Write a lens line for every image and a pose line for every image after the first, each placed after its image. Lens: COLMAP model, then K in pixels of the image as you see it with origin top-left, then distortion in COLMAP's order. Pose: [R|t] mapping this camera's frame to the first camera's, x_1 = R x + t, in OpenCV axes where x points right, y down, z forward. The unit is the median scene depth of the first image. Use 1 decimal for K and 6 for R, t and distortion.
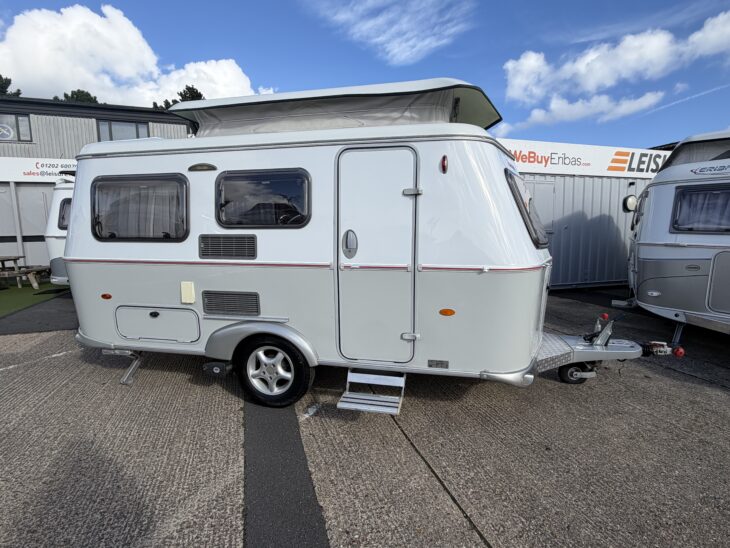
lens RADIAL K [[363.1, 0, 366.4], [0, 363.1, 276.0], [0, 0, 1]] dist [0.001775, 0.000276]
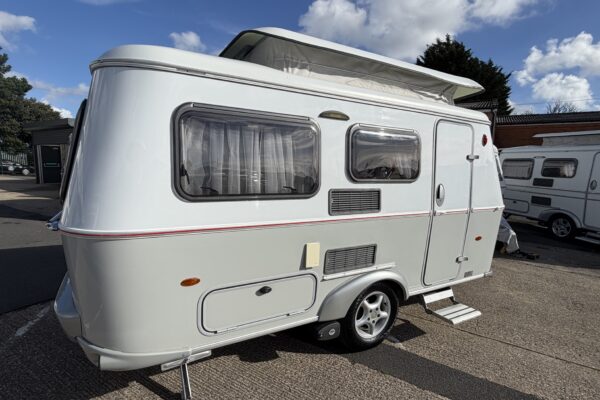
lens RADIAL K [[302.5, 0, 298.8], [0, 302.5, 199.3], [0, 0, 1]] dist [-0.000866, -0.001187]
pose [[0.749646, -0.049773, 0.659964, -1.022260], [0.044820, 0.998697, 0.024409, -0.111409], [-0.660319, 0.011282, 0.750900, 0.490307]]
